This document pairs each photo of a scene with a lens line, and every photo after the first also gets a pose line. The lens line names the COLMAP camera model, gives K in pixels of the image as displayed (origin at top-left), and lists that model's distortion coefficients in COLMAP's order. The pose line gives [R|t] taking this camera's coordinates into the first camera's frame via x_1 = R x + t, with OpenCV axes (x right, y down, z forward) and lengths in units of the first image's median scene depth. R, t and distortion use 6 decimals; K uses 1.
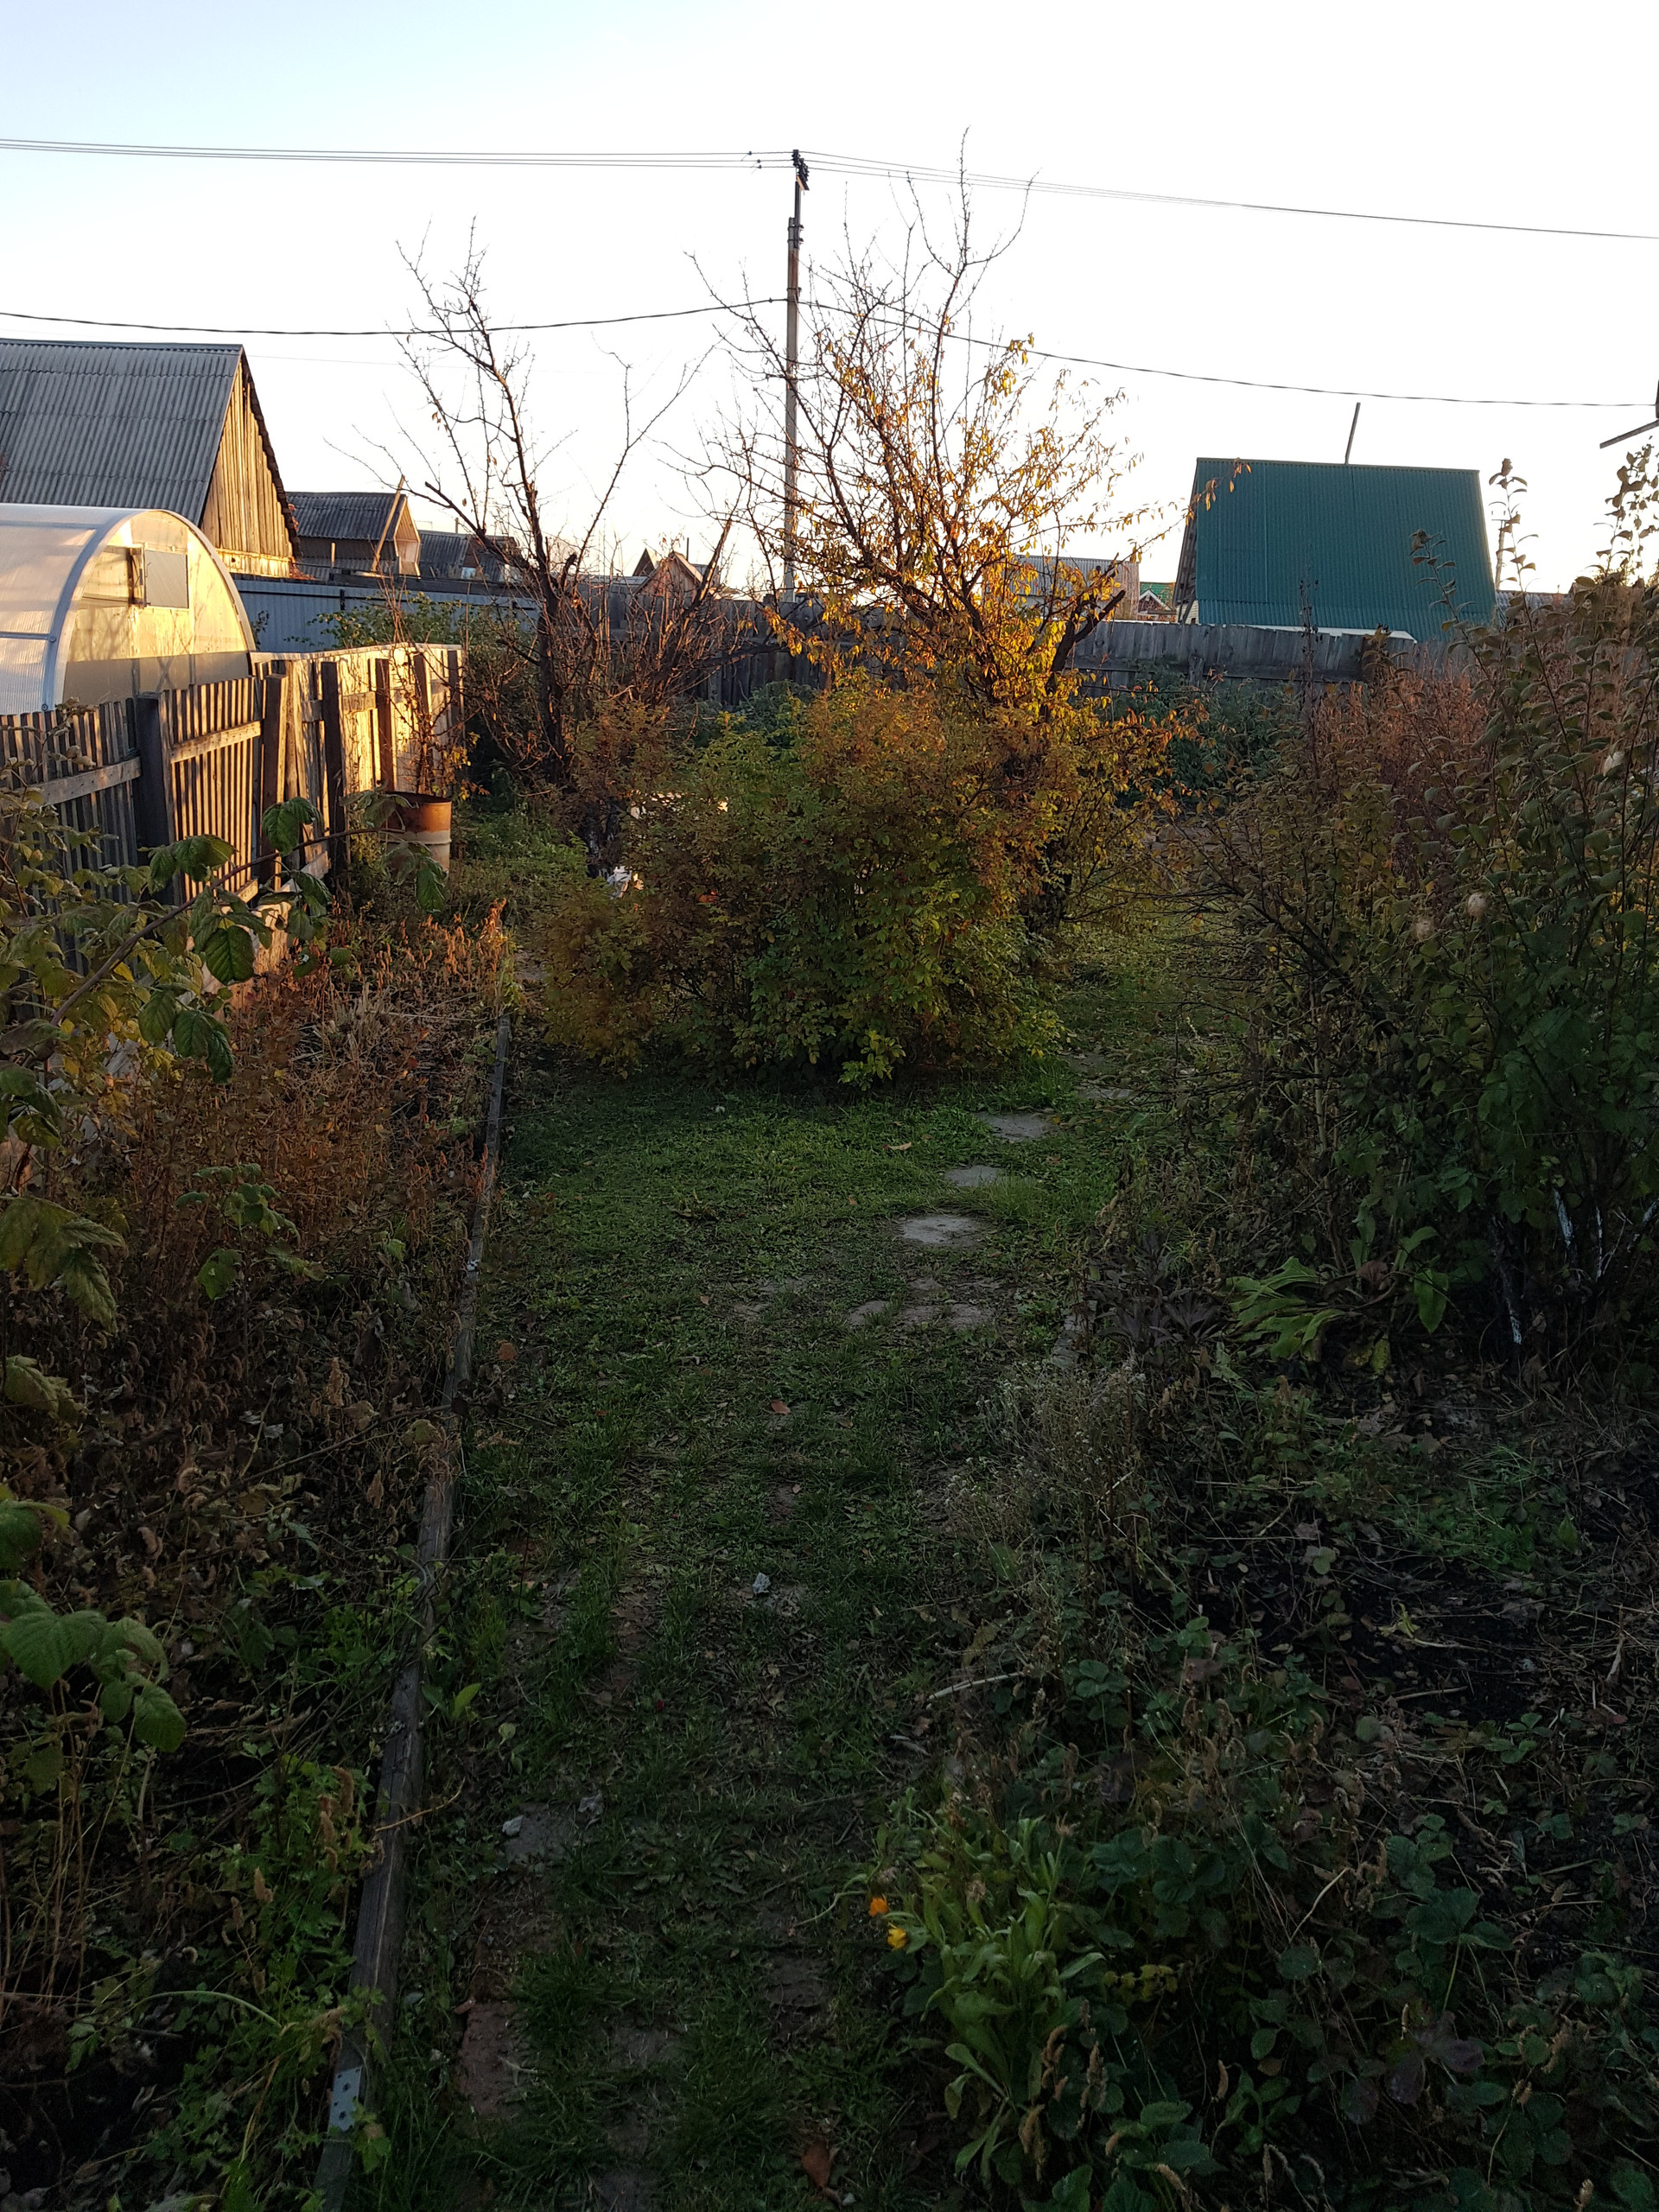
lens RADIAL K [[1701.2, 0, 840.7], [0, 1701.2, 1113.8], [0, 0, 1]] dist [0.091927, -0.150333]
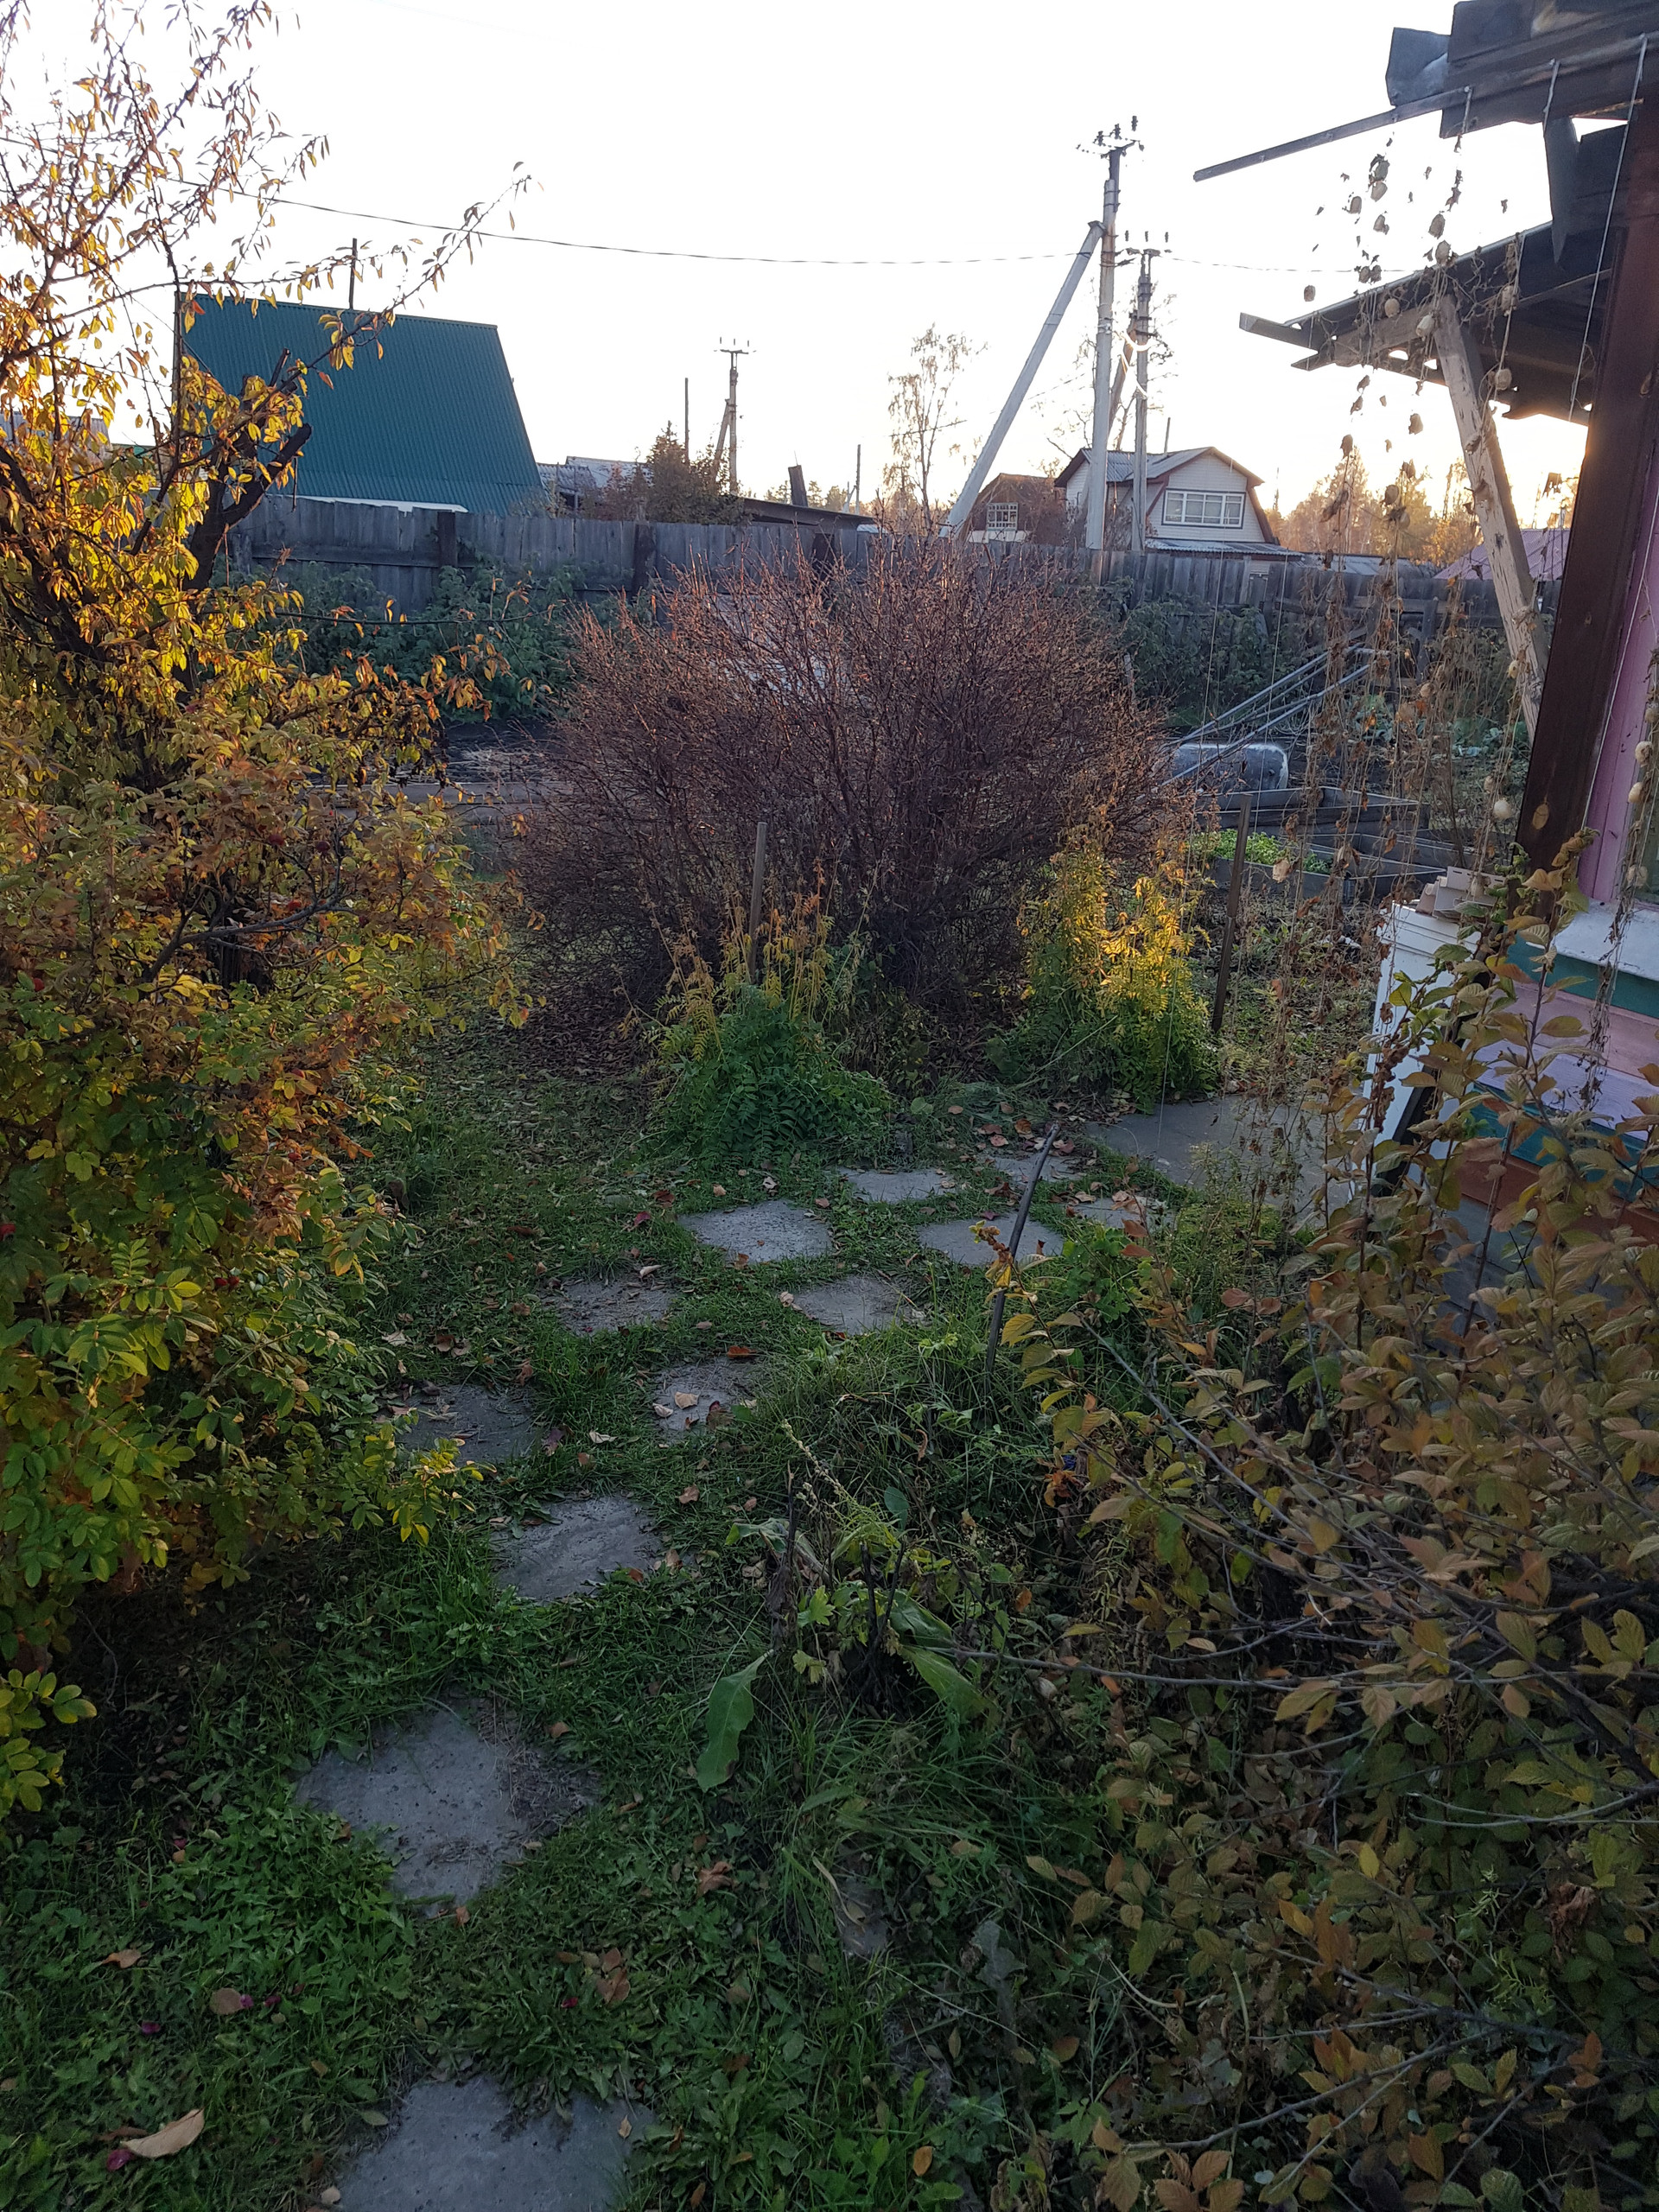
lens RADIAL K [[1701.2, 0, 840.7], [0, 1701.2, 1113.8], [0, 0, 1]] dist [0.091927, -0.150333]
pose [[0.852662, -0.166166, 0.495335, 0.010114], [0.132415, 0.985851, 0.102779, -0.133270], [-0.505405, -0.022046, 0.862601, 0.469861]]
